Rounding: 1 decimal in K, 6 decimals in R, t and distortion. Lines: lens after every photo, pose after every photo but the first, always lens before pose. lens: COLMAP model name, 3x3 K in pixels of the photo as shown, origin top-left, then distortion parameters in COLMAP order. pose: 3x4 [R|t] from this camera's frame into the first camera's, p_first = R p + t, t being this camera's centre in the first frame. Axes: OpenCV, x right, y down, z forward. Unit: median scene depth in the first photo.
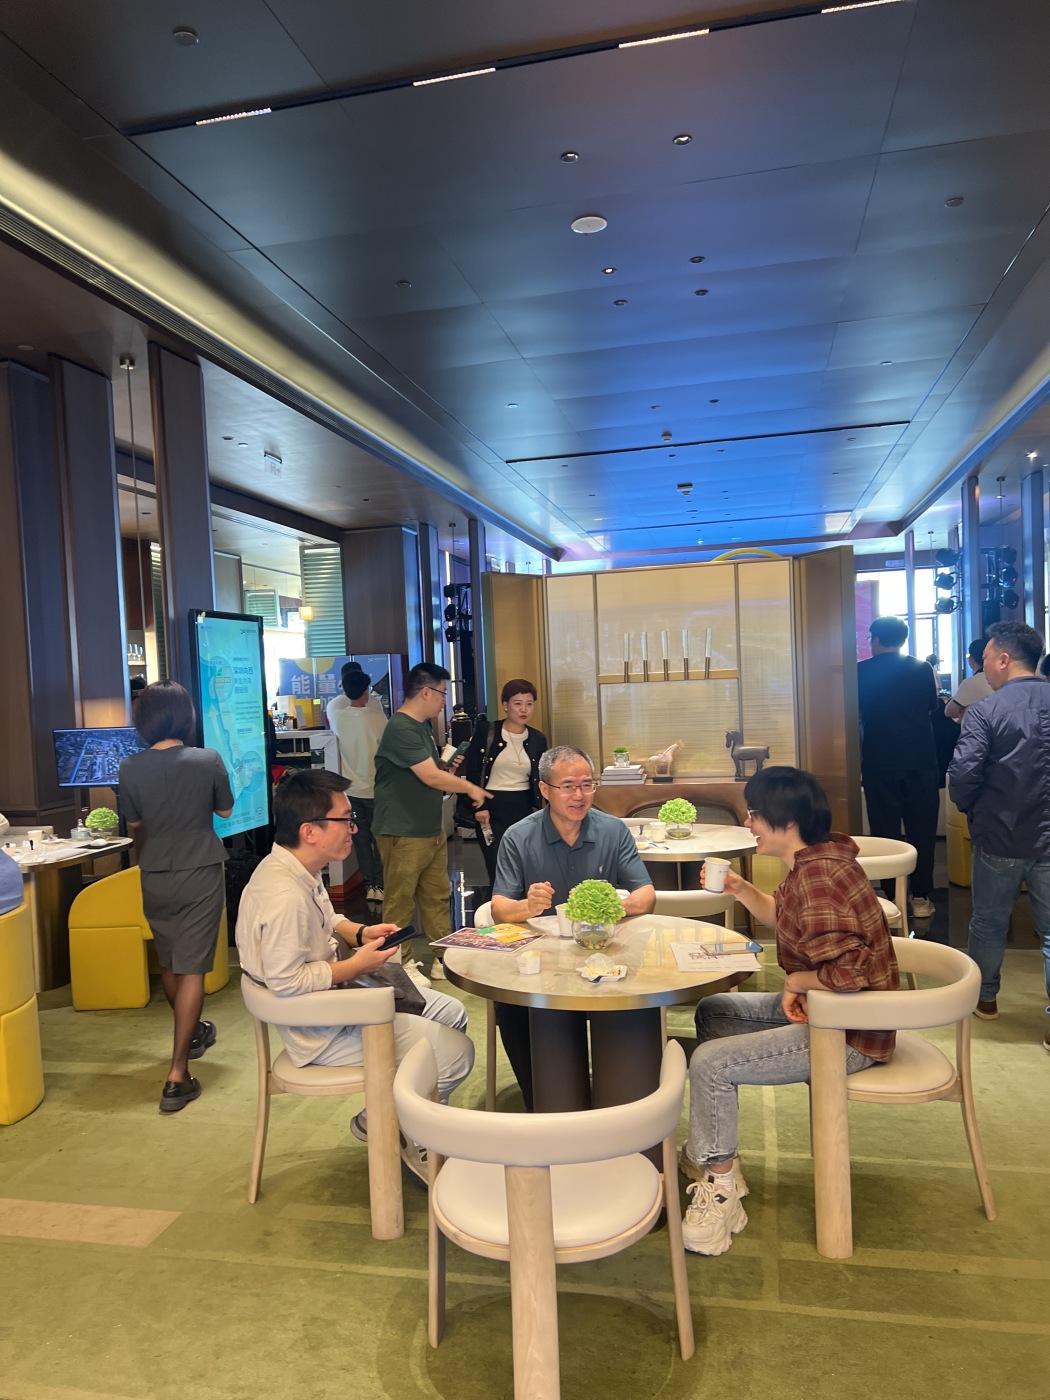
lens RADIAL K [[1051.7, 0, 495.6], [0, 1051.7, 698.9], [0, 0, 1]] dist [0.056595, -0.090652]
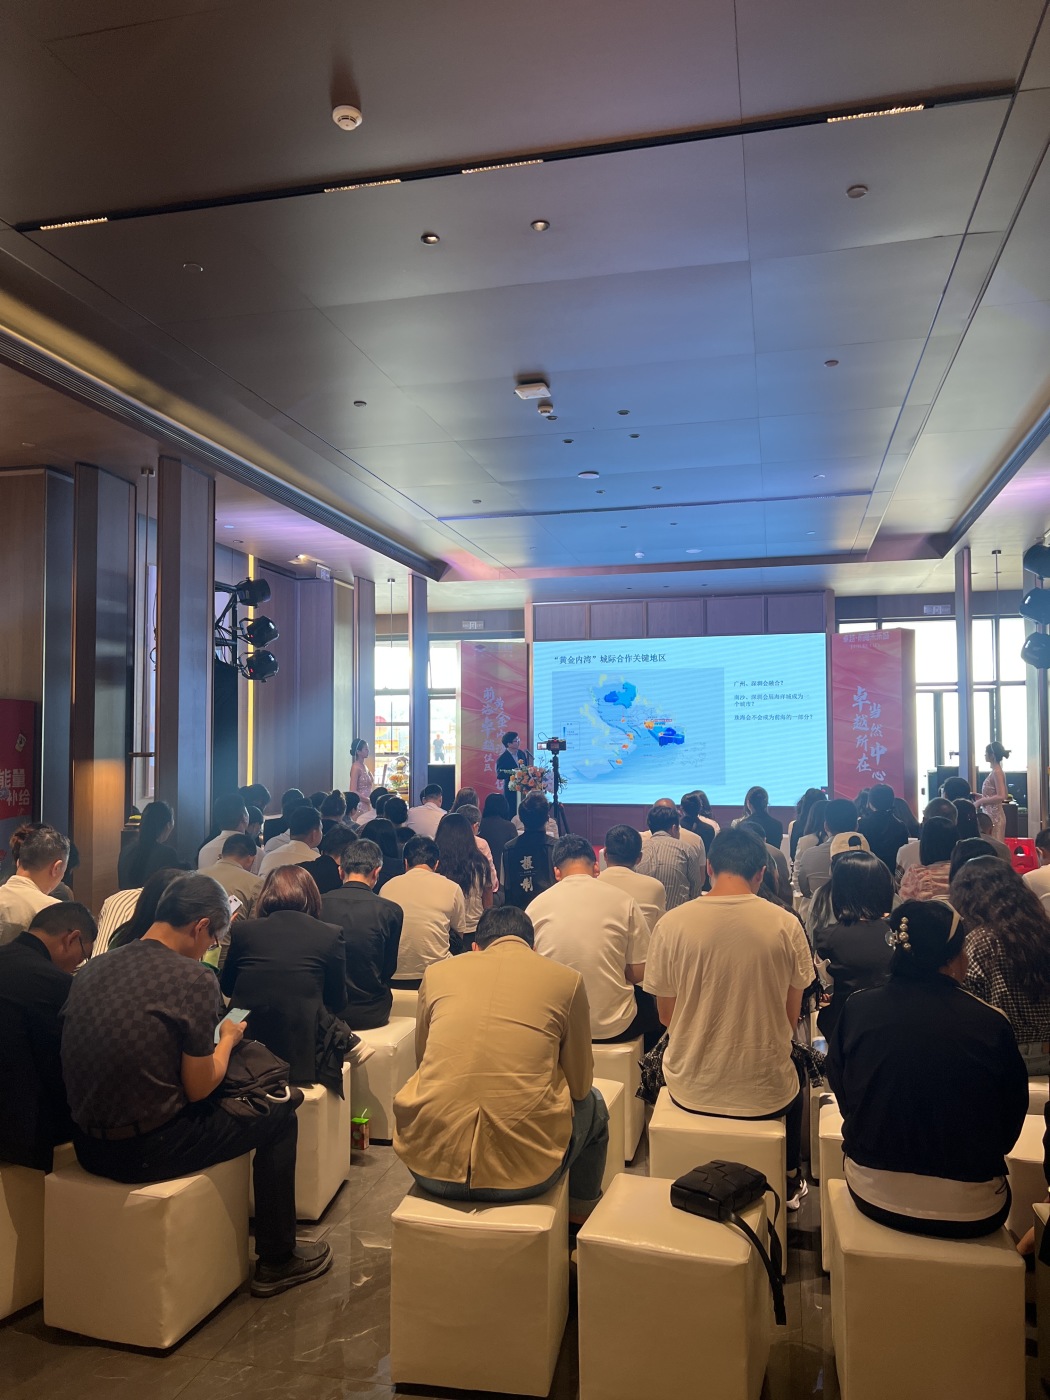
lens RADIAL K [[1051.7, 0, 524.3], [0, 1051.7, 693.5], [0, 0, 1]] dist [0.056595, -0.090652]
pose [[0.999163, 0.040689, -0.004163, 0.165106], [-0.040886, 0.996422, -0.073964, -0.016124], [0.001139, 0.074072, 0.997252, 0.458151]]
